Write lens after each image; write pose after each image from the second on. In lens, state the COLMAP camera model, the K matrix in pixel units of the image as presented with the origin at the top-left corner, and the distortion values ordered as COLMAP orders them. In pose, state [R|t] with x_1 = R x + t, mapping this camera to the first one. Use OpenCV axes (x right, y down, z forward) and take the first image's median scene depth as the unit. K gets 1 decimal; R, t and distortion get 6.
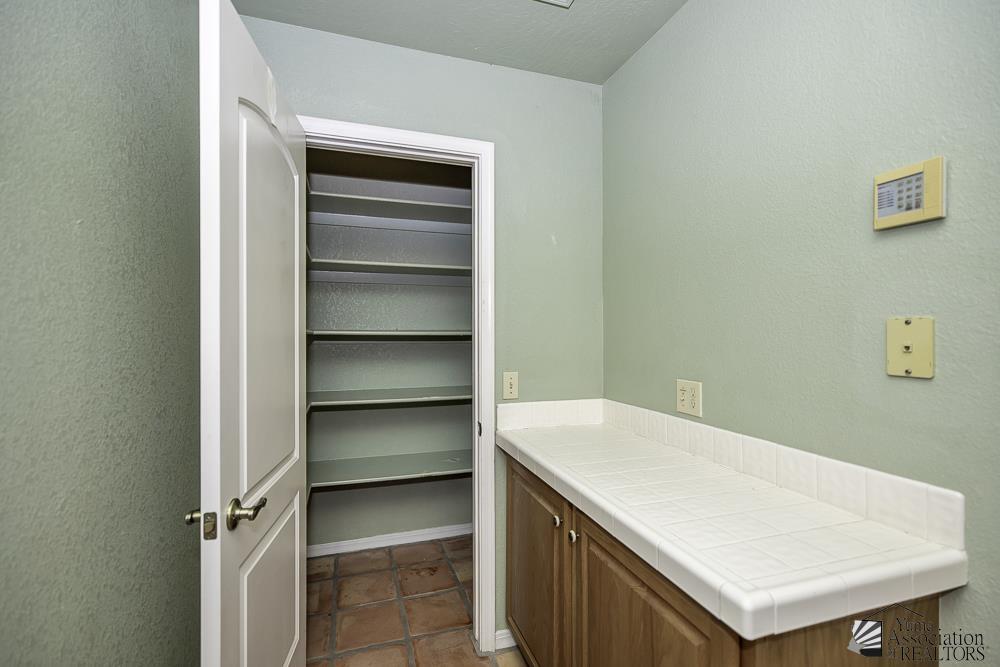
lens RADIAL K [[455.0, 0, 499.6], [0, 455.0, 335.4], [0, 0, 1]] dist [0.010974, -0.000905]
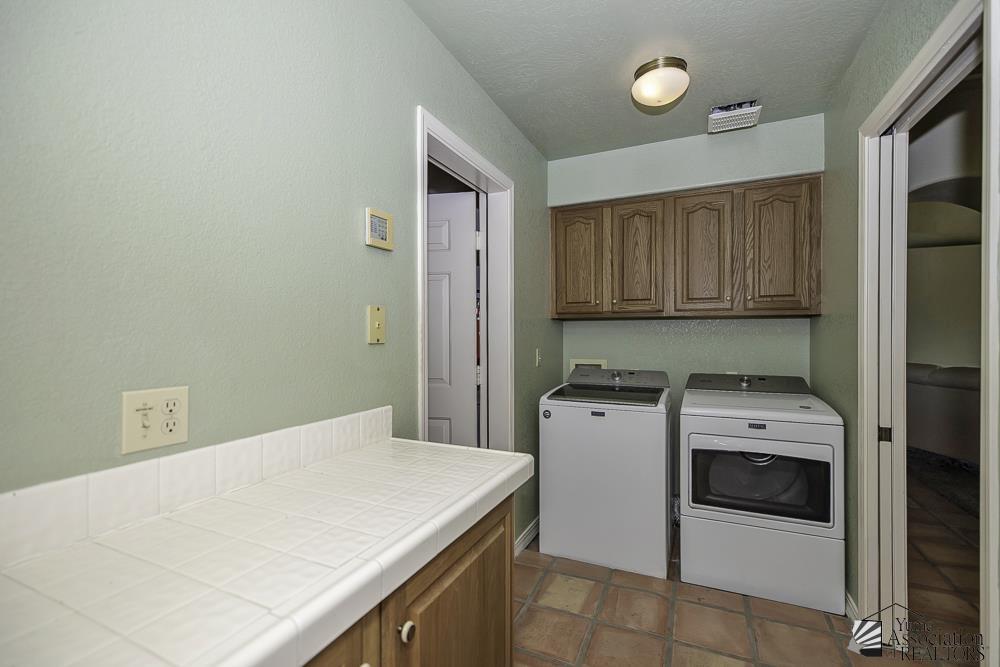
lens RADIAL K [[455.0, 0, 497.0], [0, 455.0, 330.9], [0, 0, 1]] dist [0.010974, -0.000905]
pose [[-0.742214, 0.006005, 0.670136, -0.452928], [0.008158, 0.999967, 0.000075, 0.048127], [-0.670113, 0.005522, -0.742238, 1.816535]]
